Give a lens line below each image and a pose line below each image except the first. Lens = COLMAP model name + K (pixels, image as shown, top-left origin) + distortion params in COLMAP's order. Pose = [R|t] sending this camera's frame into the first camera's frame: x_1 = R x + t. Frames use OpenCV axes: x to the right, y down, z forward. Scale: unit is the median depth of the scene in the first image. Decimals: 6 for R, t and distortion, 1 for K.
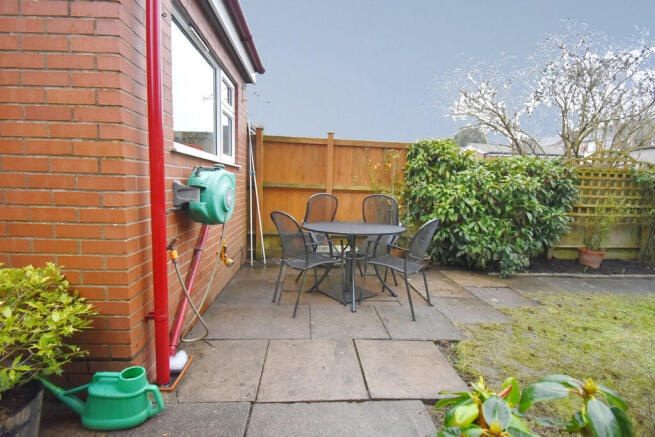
lens RADIAL K [[298.6, 0, 326.5], [0, 298.6, 217.1], [0, 0, 1]] dist [0.001833, -0.000376]
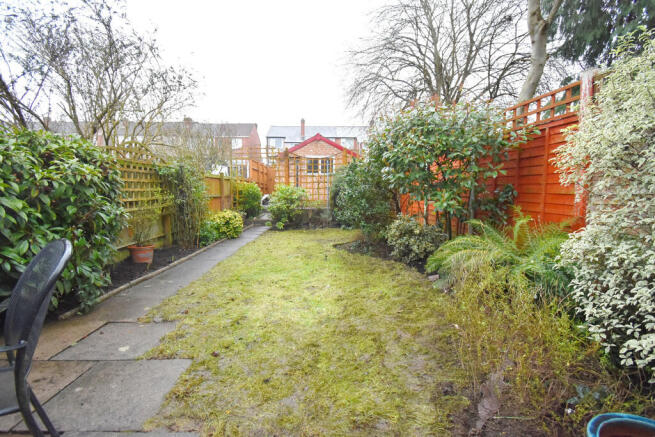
lens RADIAL K [[298.6, 0, 328.2], [0, 298.6, 213.6], [0, 0, 1]] dist [0.001833, -0.000376]
pose [[0.035440, -0.106766, 0.993652, -0.029436], [0.112820, 0.988348, 0.102172, -0.024399], [-0.992983, 0.108482, 0.047073, 0.412686]]
